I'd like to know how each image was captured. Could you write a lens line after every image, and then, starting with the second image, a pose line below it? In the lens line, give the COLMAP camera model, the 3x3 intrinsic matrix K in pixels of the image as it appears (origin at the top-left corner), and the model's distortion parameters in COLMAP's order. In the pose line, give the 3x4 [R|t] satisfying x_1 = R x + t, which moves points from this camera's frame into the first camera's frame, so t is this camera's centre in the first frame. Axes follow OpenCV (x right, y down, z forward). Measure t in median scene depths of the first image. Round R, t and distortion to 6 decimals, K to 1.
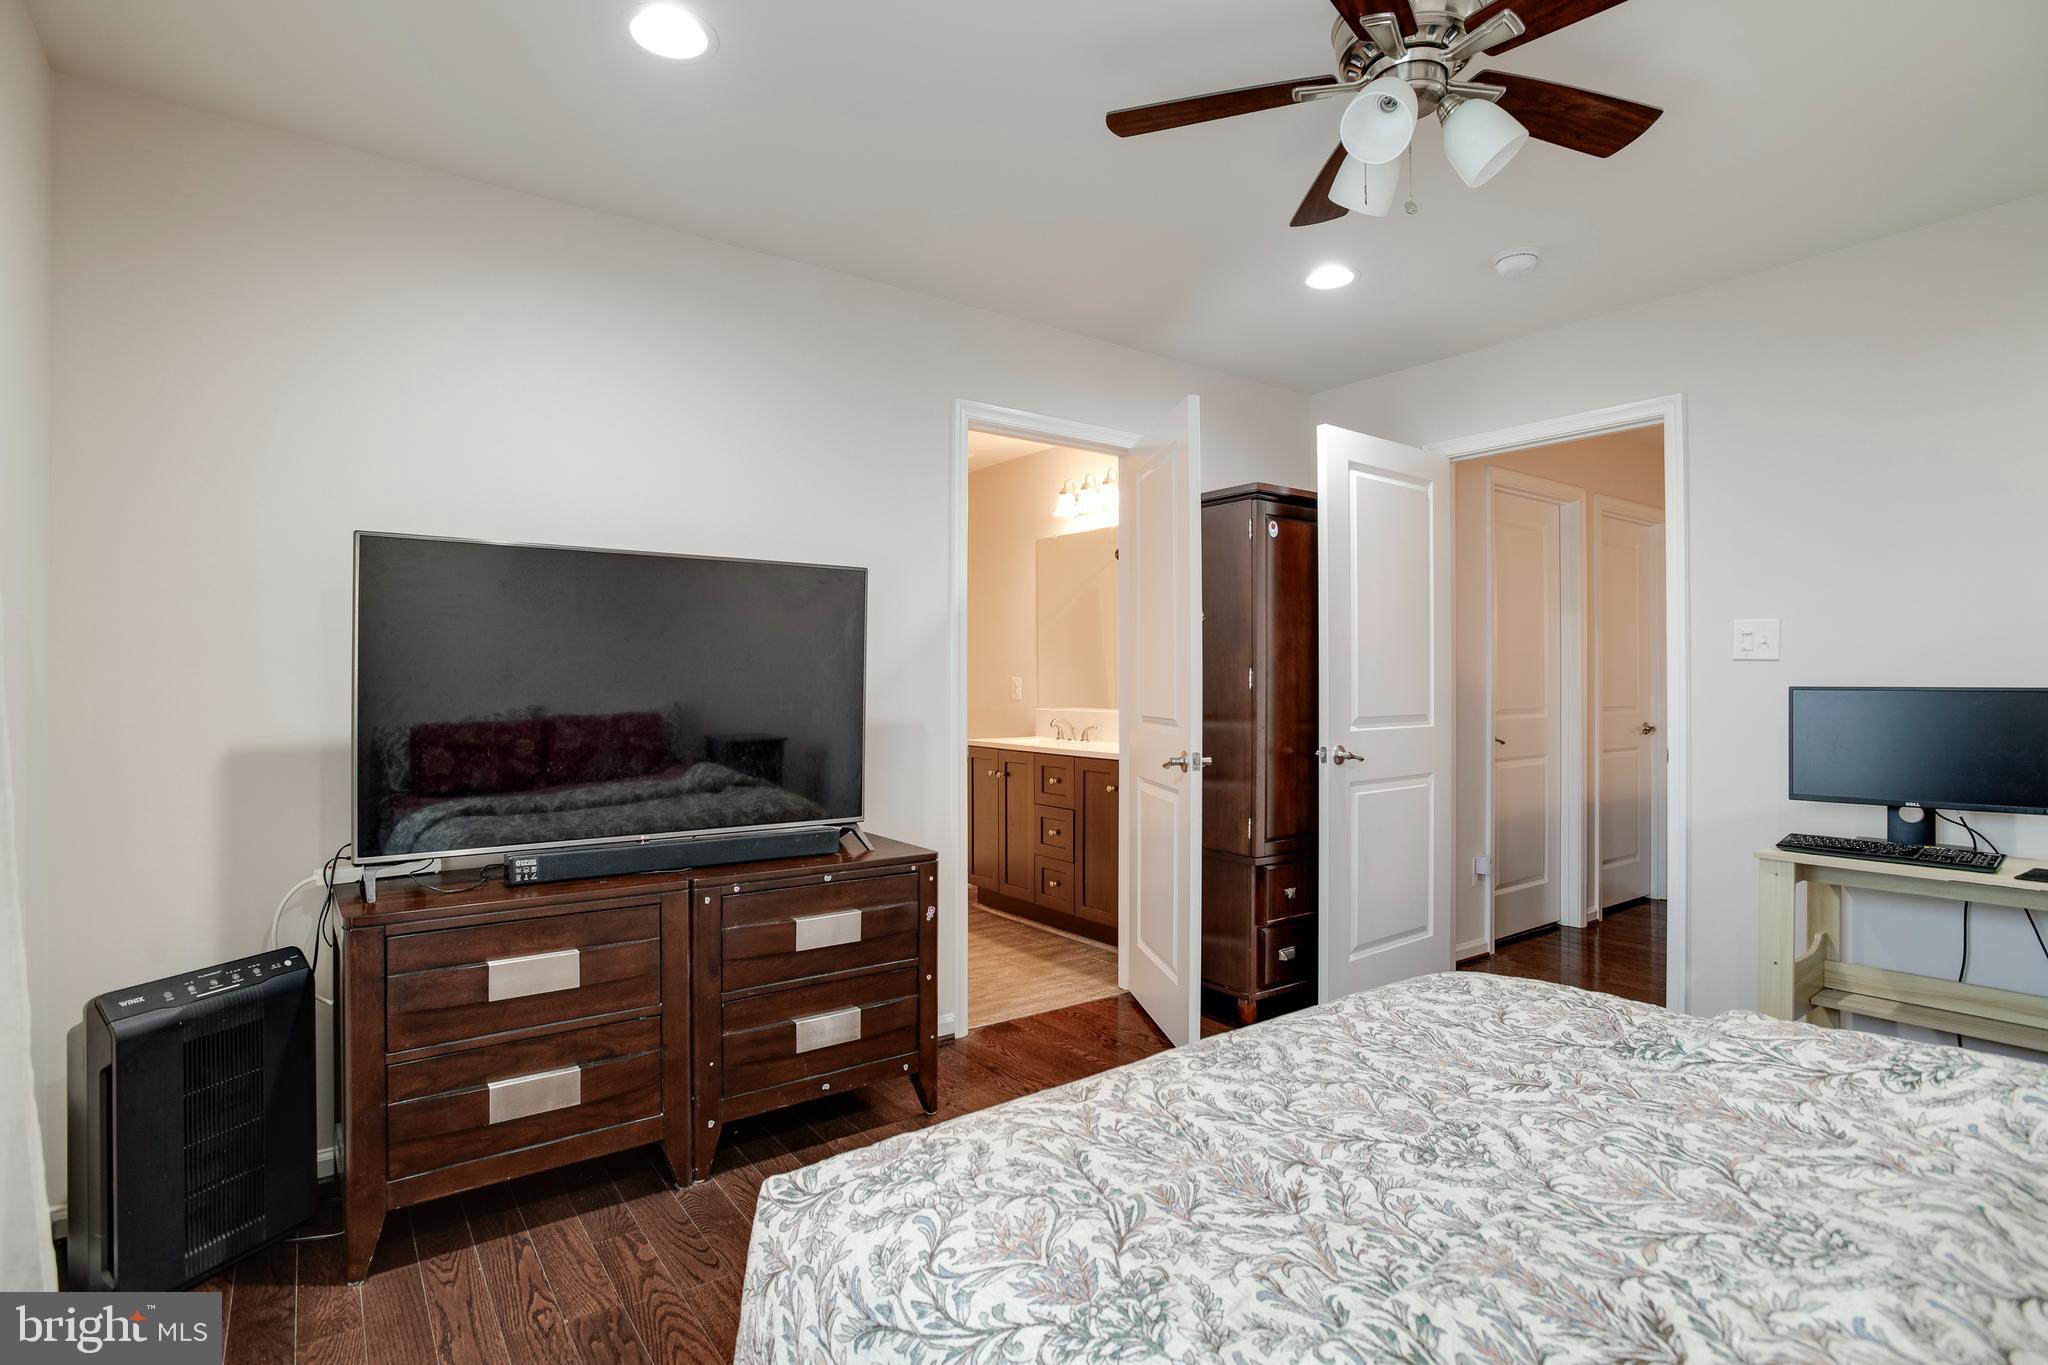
lens RADIAL K [[996.1, 0, 1024.3], [0, 996.1, 688.5], [0, 0, 1]] dist [0.002161, 0.000200]
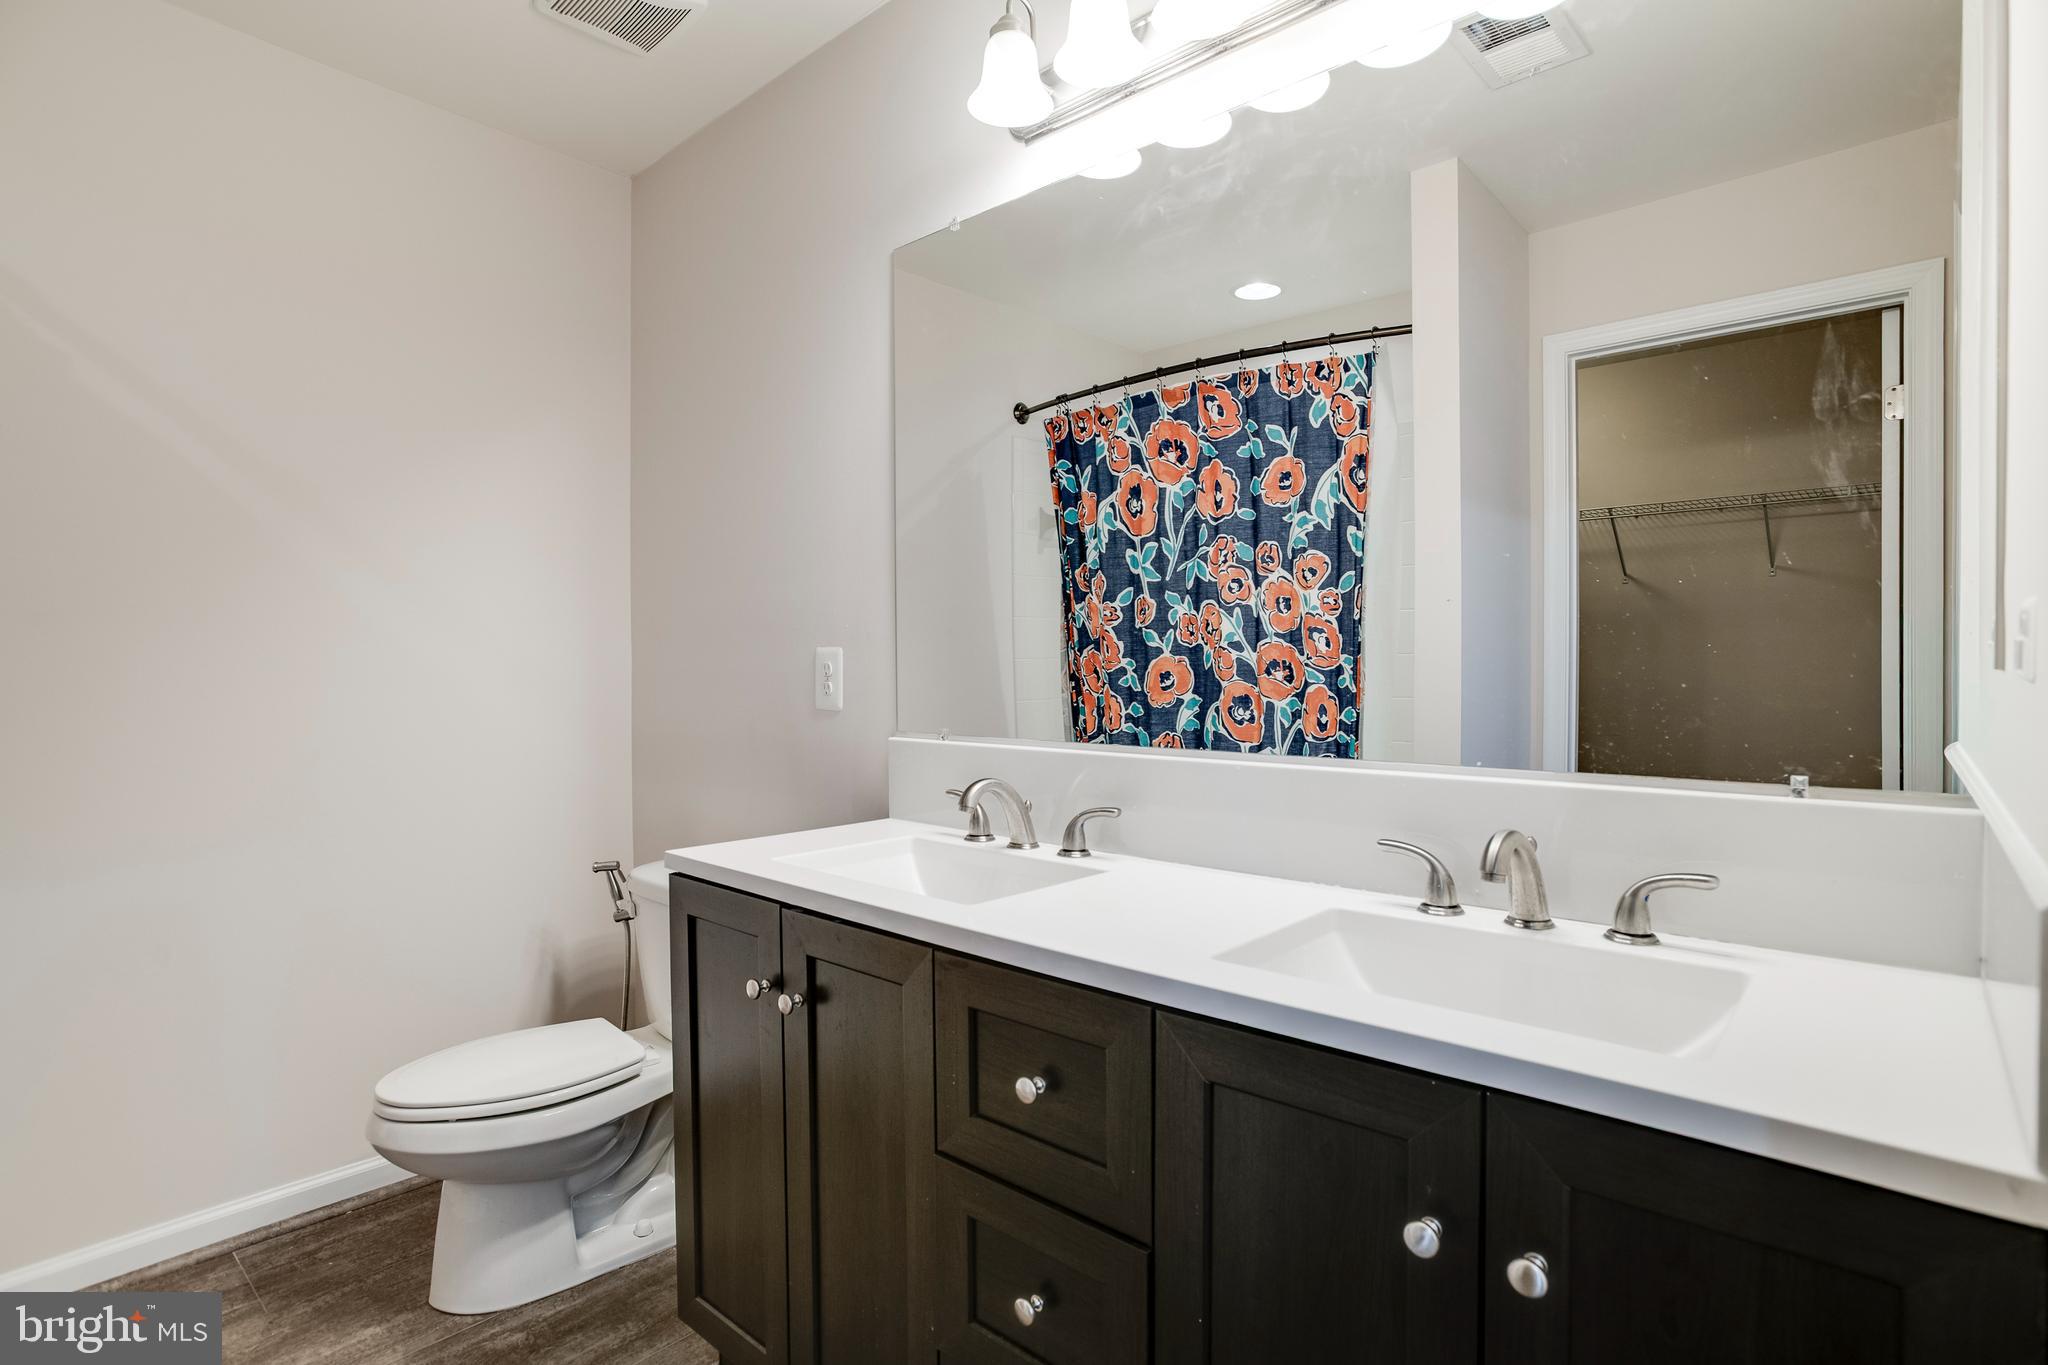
lens RADIAL K [[996.1, 0, 1024.4], [0, 996.1, 678.9], [0, 0, 1]] dist [0.002161, 0.000200]
pose [[0.975407, 0.000232, 0.220413, -0.020345], [-0.001423, 0.999985, 0.005247, -0.002116], [-0.220409, -0.005432, 0.975392, 0.692271]]
